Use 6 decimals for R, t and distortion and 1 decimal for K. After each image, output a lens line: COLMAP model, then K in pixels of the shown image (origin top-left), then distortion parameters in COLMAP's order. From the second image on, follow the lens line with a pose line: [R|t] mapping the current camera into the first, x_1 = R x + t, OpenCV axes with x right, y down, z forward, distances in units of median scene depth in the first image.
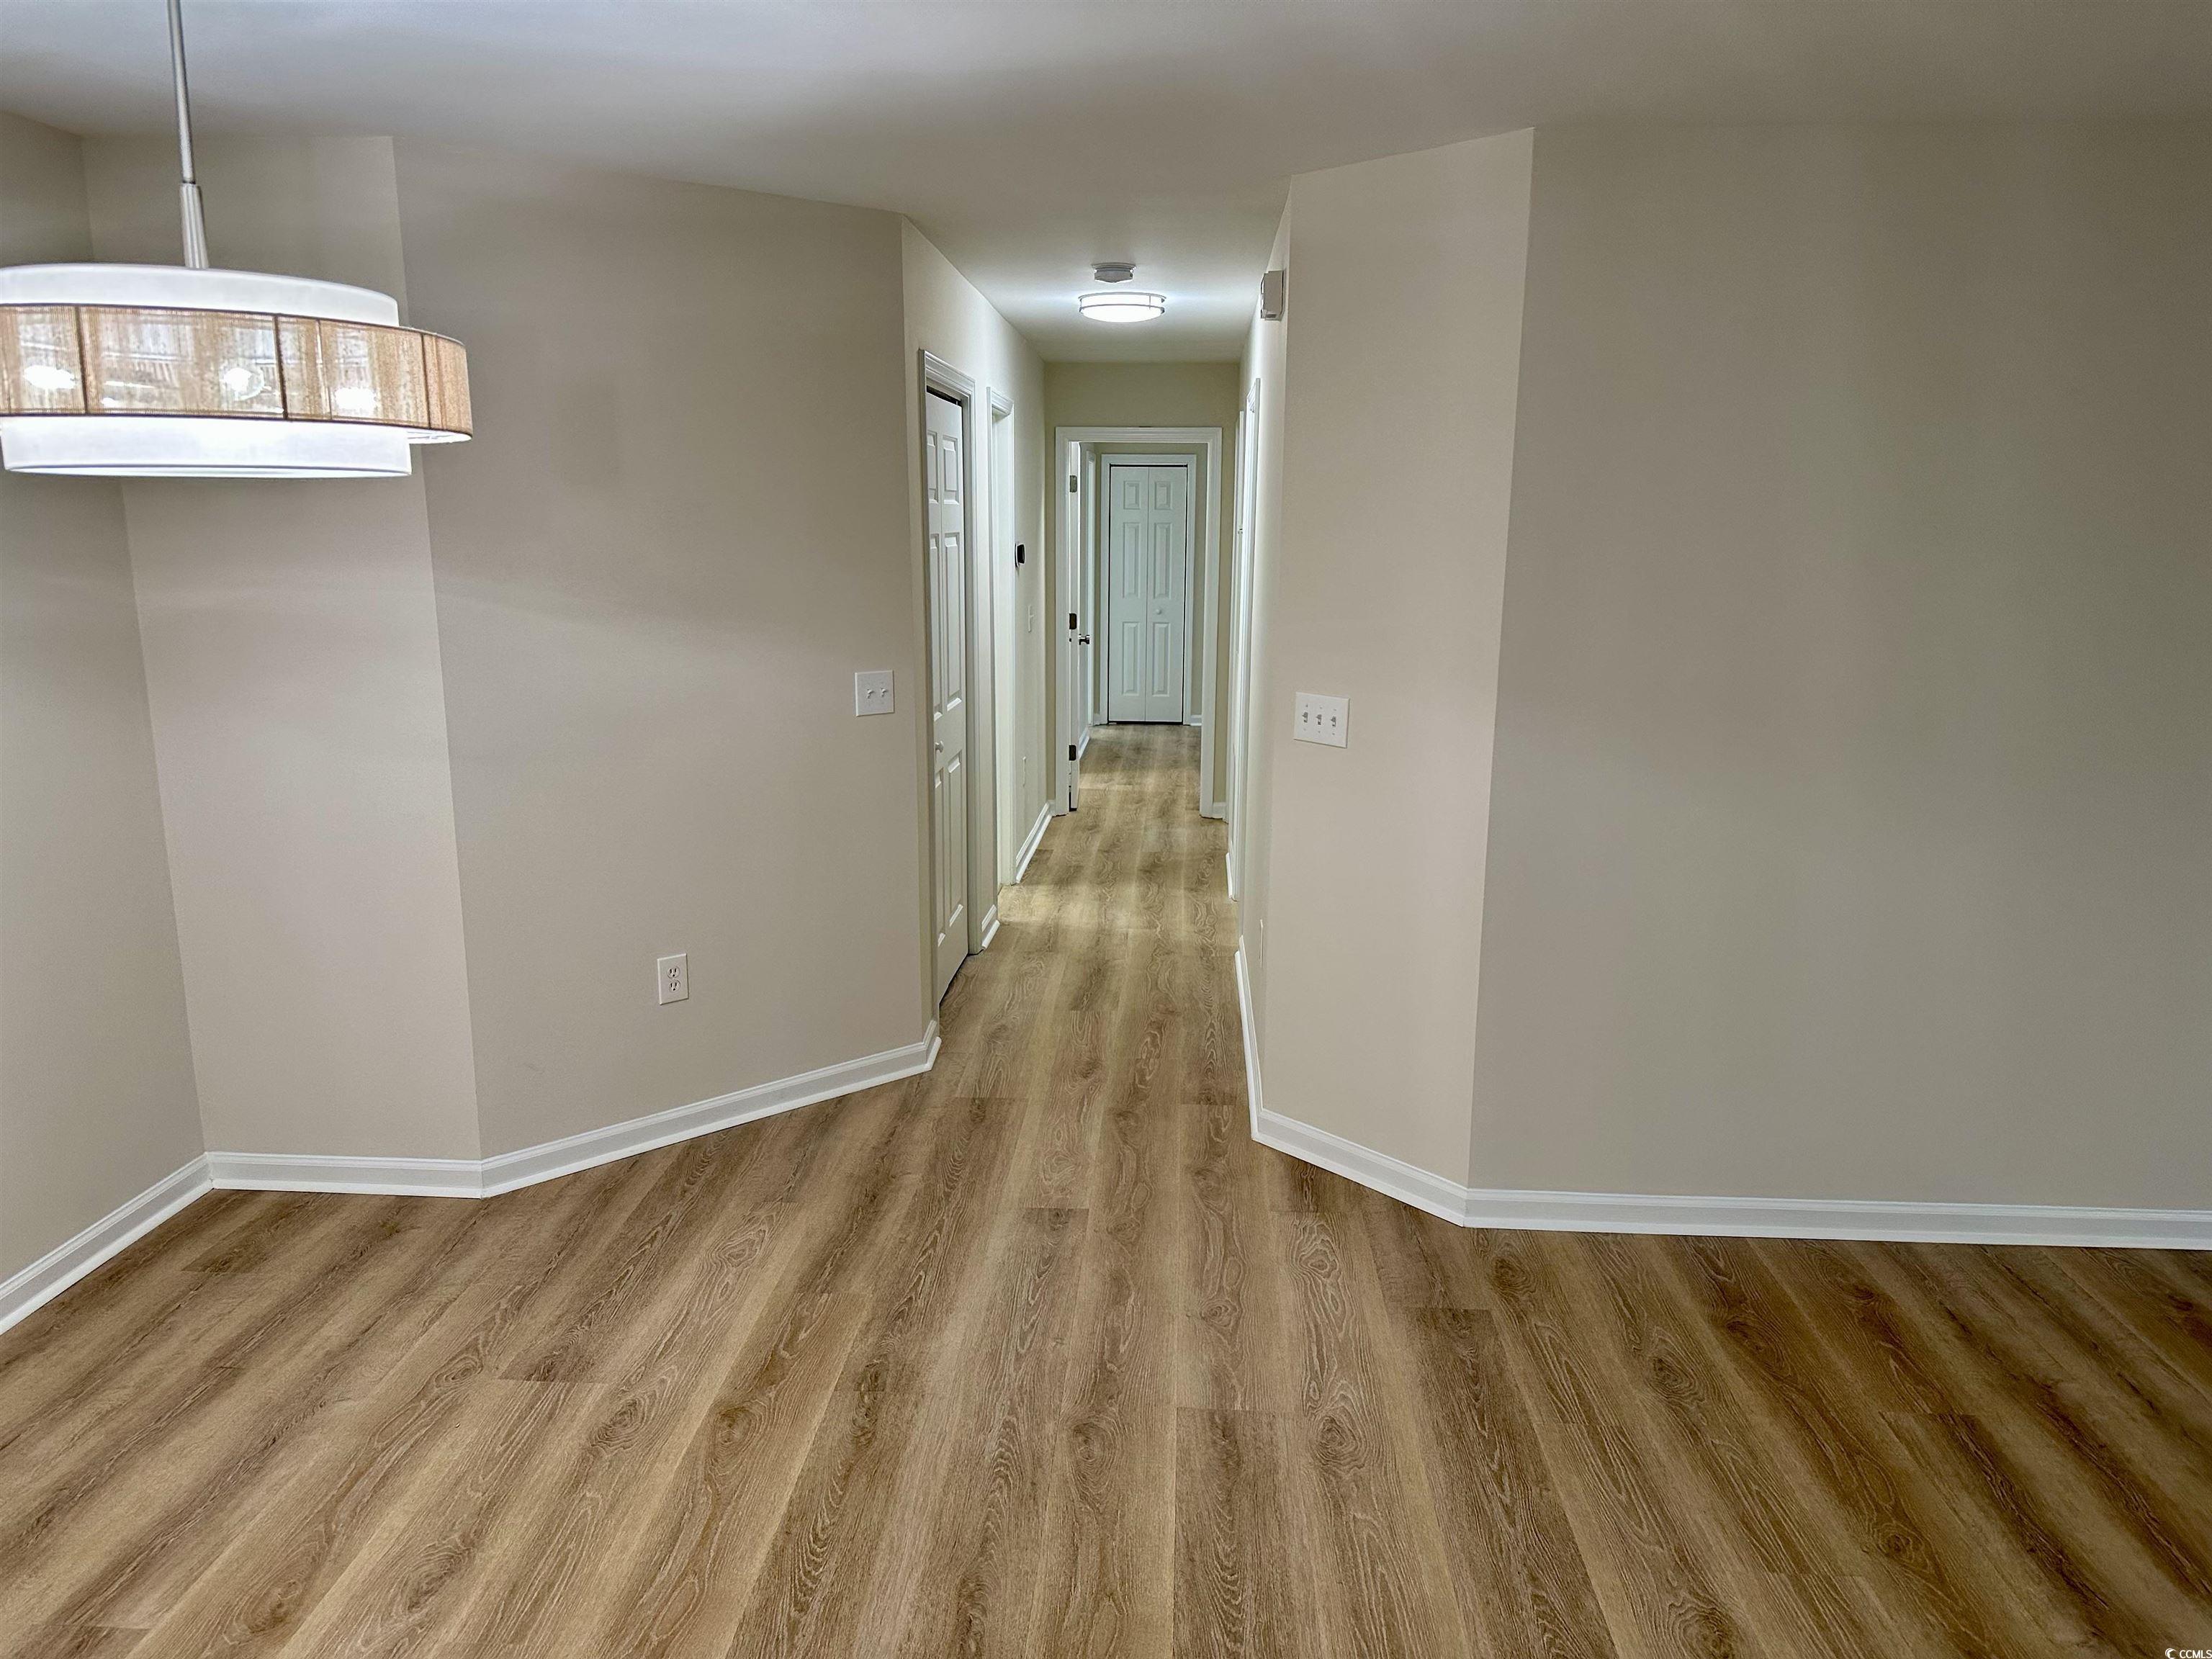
lens RADIAL K [[1535.8, 0, 1108.3], [0, 1535.8, 836.2], [0, 0, 1]] dist [0.115022, -0.152146]
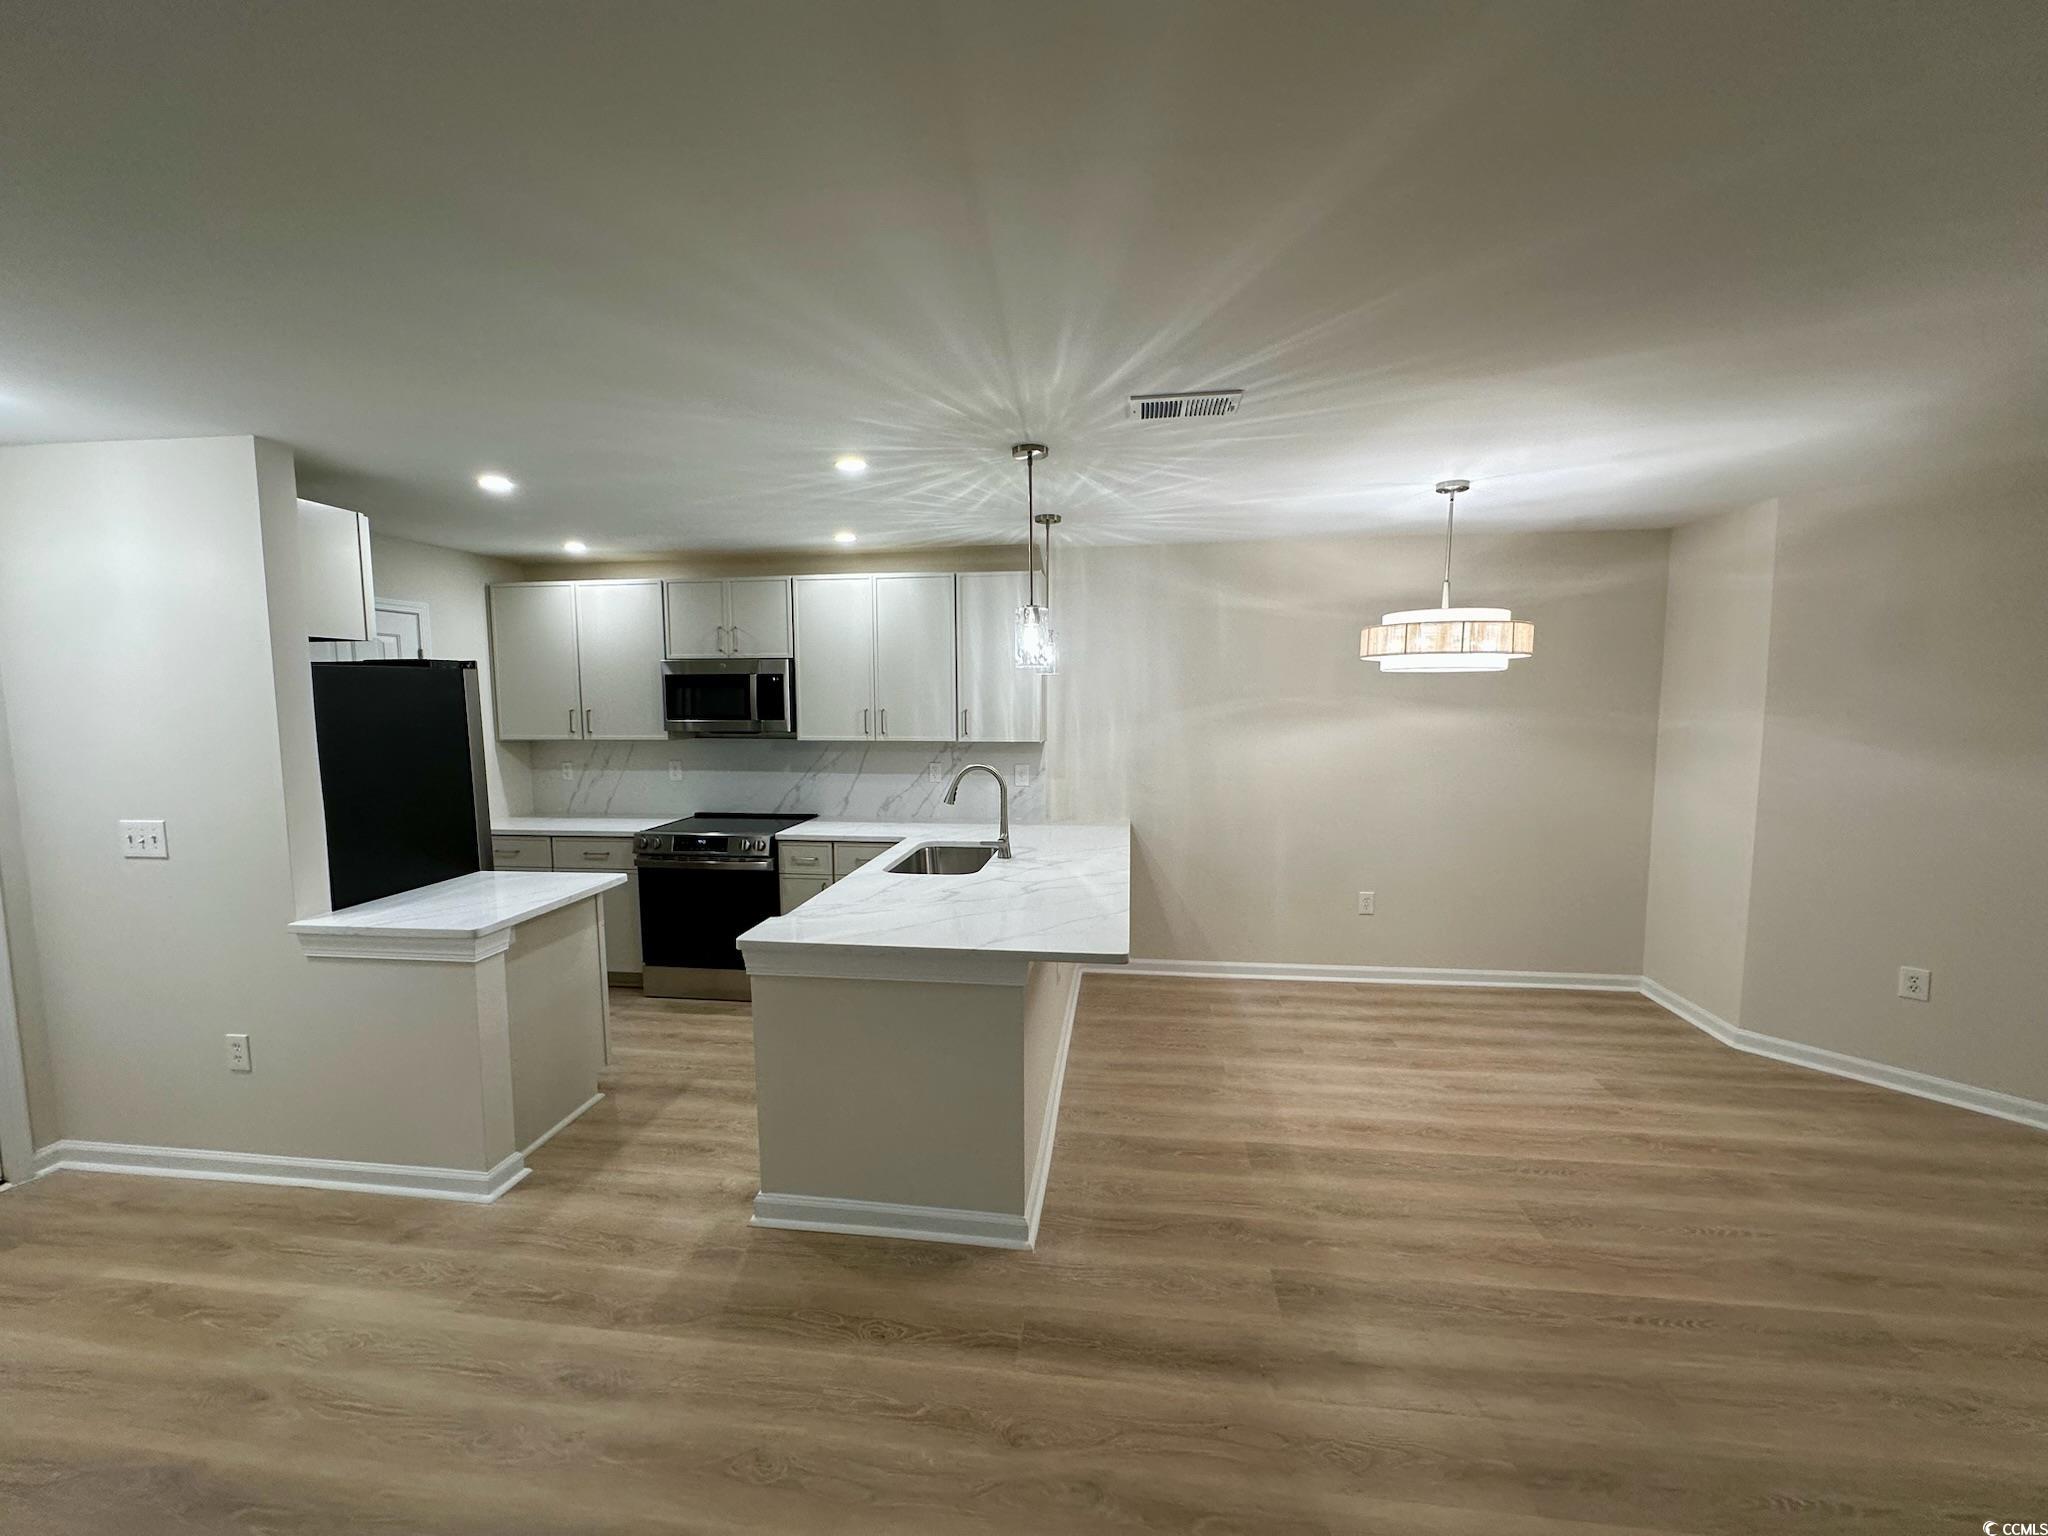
lens RADIAL K [[814.4, 0, 1021.9], [0, 814.4, 770.4], [0, 0, 1]] dist [-0.002829, 0.000674]
pose [[-0.078635, 0.088165, -0.992997, 0.450560], [-0.200446, 0.974340, 0.102382, -0.013955], [0.976544, 0.207094, -0.058945, 0.126975]]
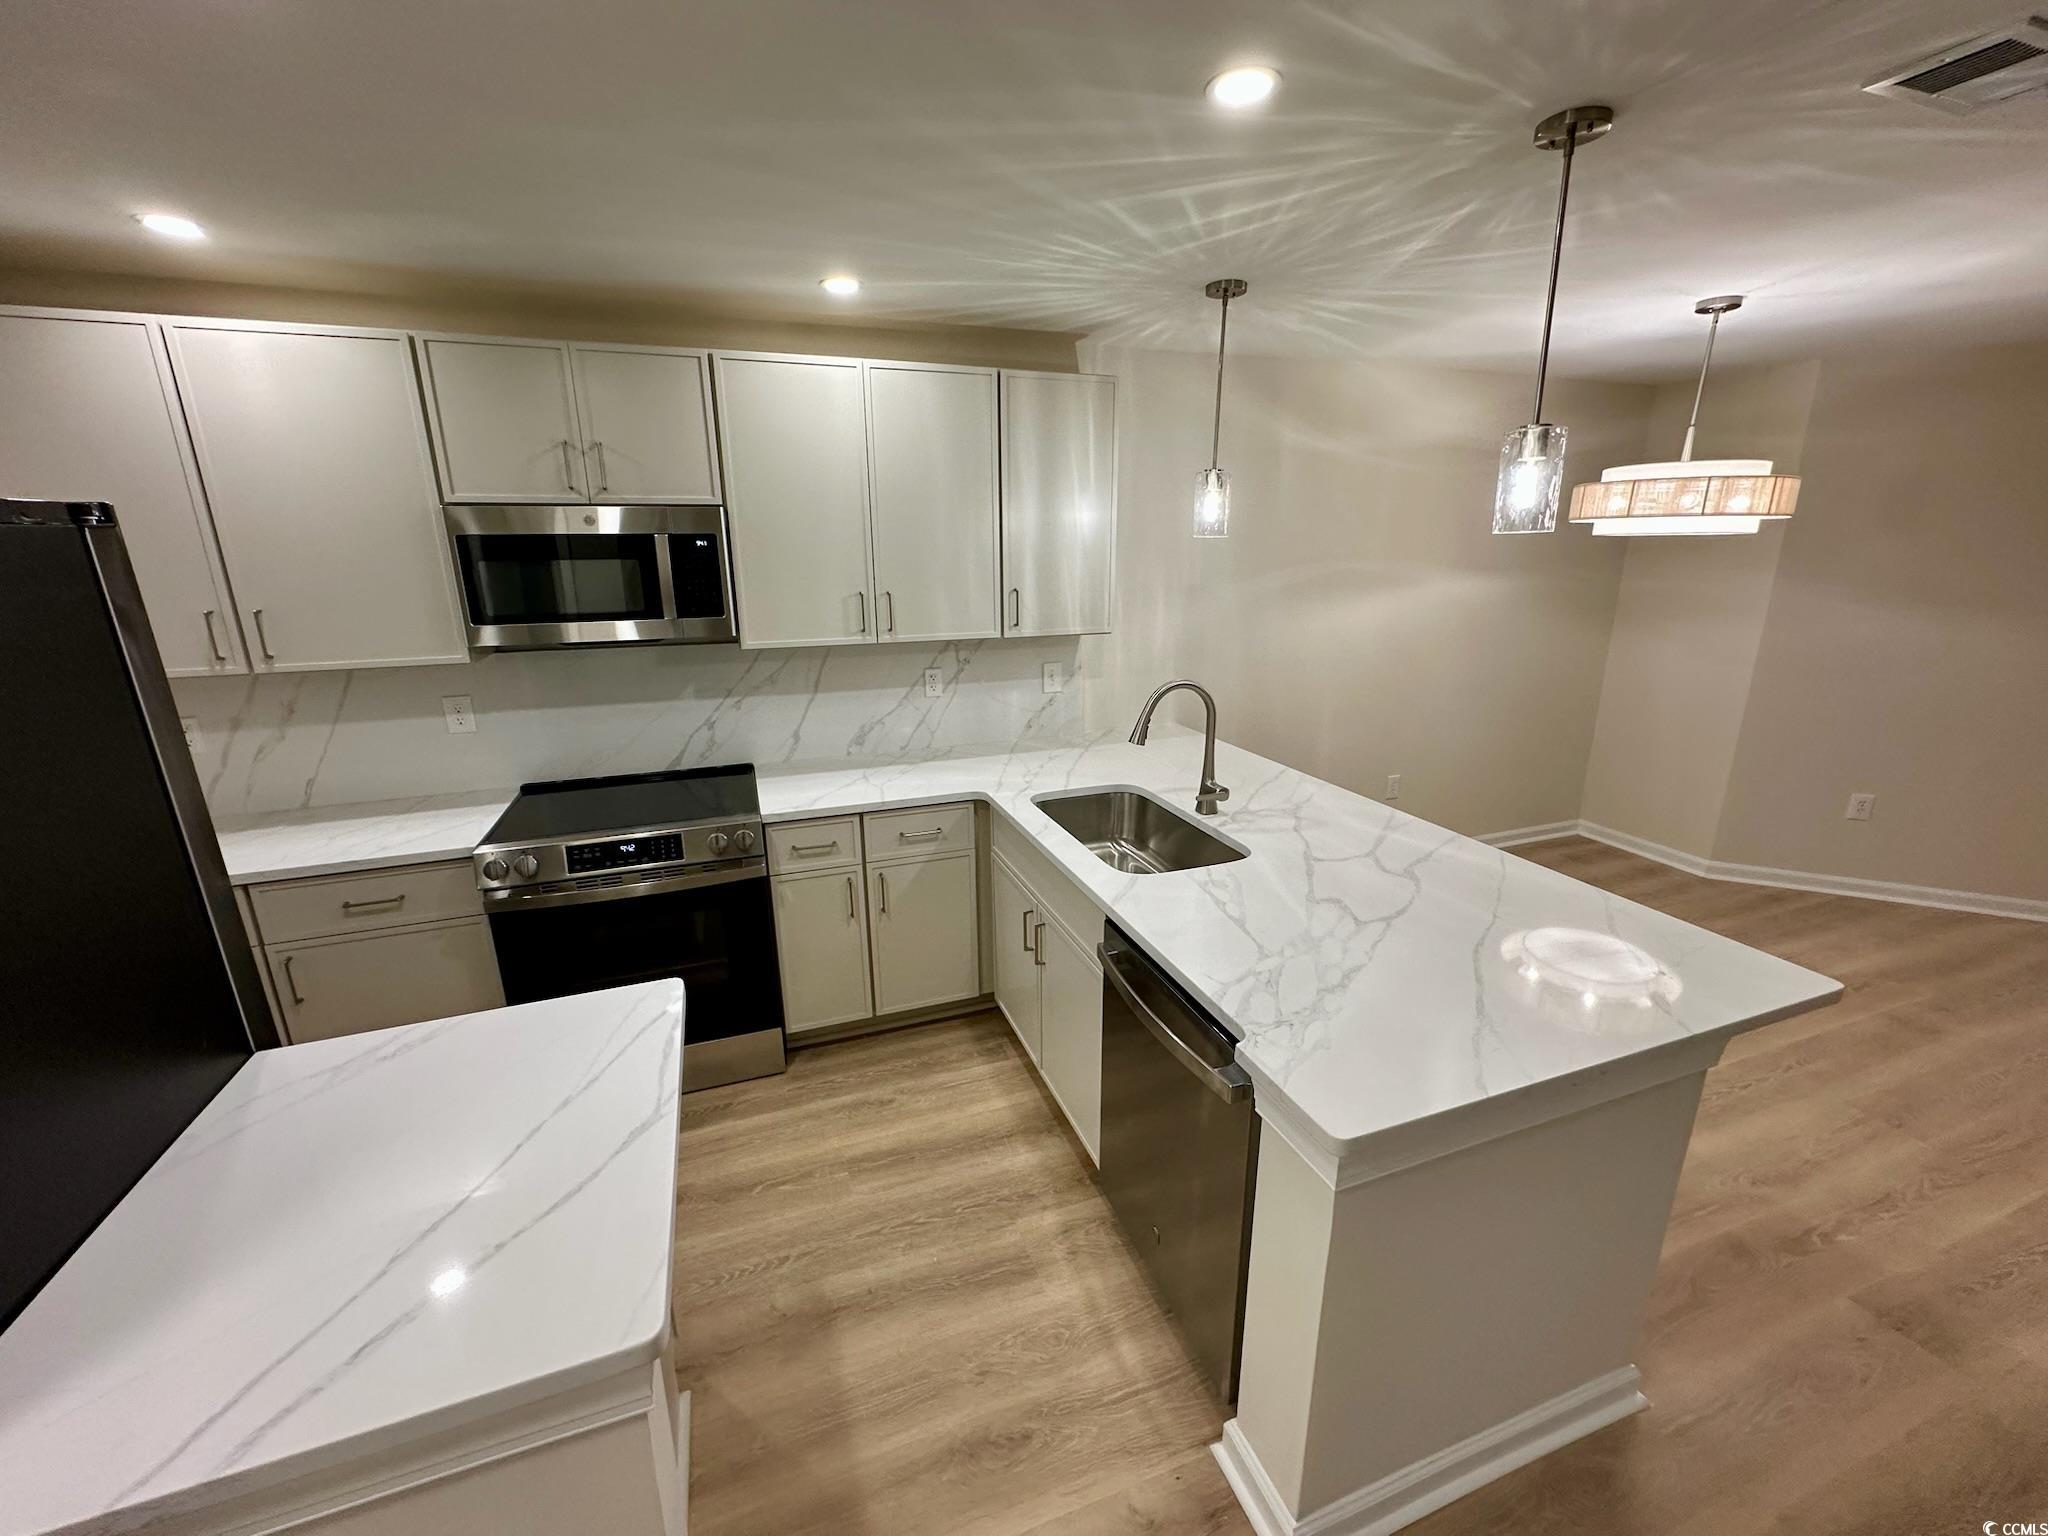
lens RADIAL K [[814.4, 0, 1021.9], [0, 814.4, 770.4], [0, 0, 1]] dist [-0.002829, 0.000674]
pose [[0.388871, 0.239861, -0.889520, 0.137545], [-0.178026, 0.966880, 0.182894, 0.042061], [0.903928, 0.087235, 0.418693, -0.226966]]
